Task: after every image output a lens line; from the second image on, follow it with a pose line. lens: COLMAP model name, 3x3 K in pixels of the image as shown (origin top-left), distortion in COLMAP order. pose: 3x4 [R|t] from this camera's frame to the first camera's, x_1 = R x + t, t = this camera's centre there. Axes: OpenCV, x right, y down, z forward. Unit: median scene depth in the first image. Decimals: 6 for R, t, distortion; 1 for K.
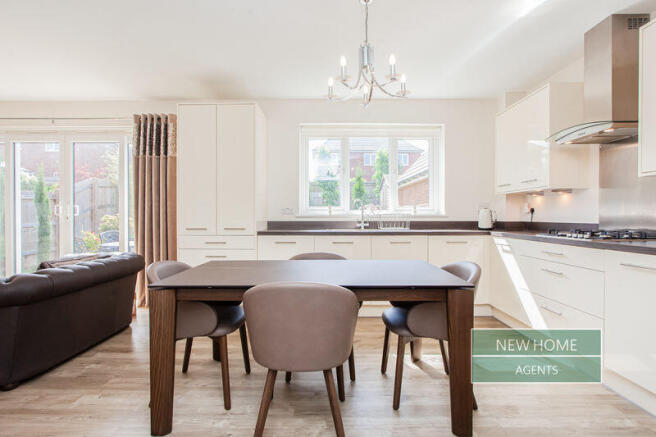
lens RADIAL K [[325.4, 0, 324.9], [0, 325.4, 218.0], [0, 0, 1]] dist [-0.016191, 0.008324]
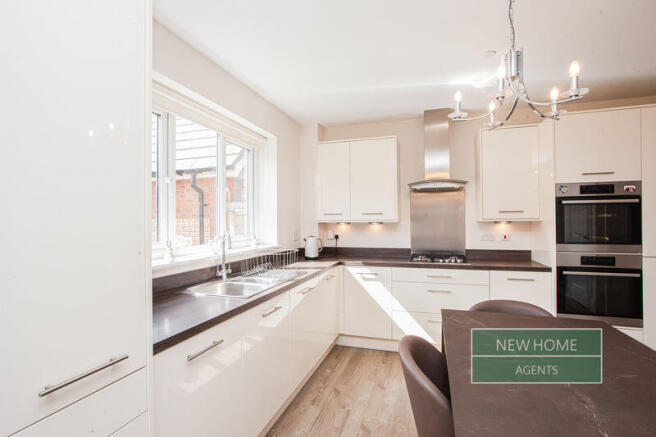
lens RADIAL K [[325.4, 0, 325.0], [0, 325.4, 216.2], [0, 0, 1]] dist [-0.016191, 0.008324]
pose [[0.304199, 0.015683, 0.952479, -0.436730], [0.013012, 0.999703, -0.020616, -0.072705], [-0.952520, 0.018666, 0.303905, 0.706616]]
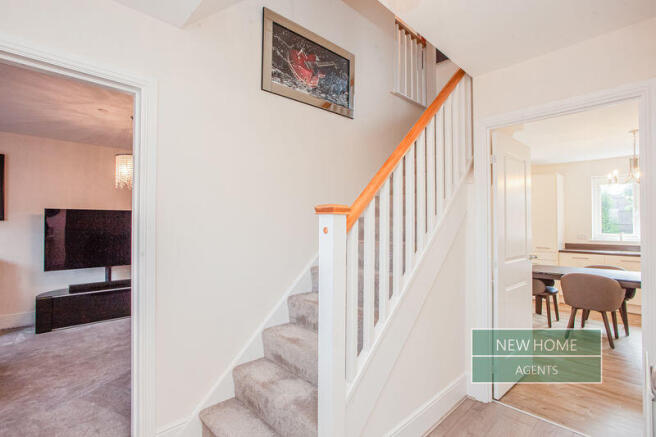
lens RADIAL K [[325.4, 0, 327.3], [0, 325.4, 218.9], [0, 0, 1]] dist [-0.016191, 0.008324]
pose [[0.710530, -0.005647, -0.703645, 0.107614], [-0.015712, 0.999591, -0.023888, -0.056075], [0.703492, 0.028028, 0.710150, -0.939899]]
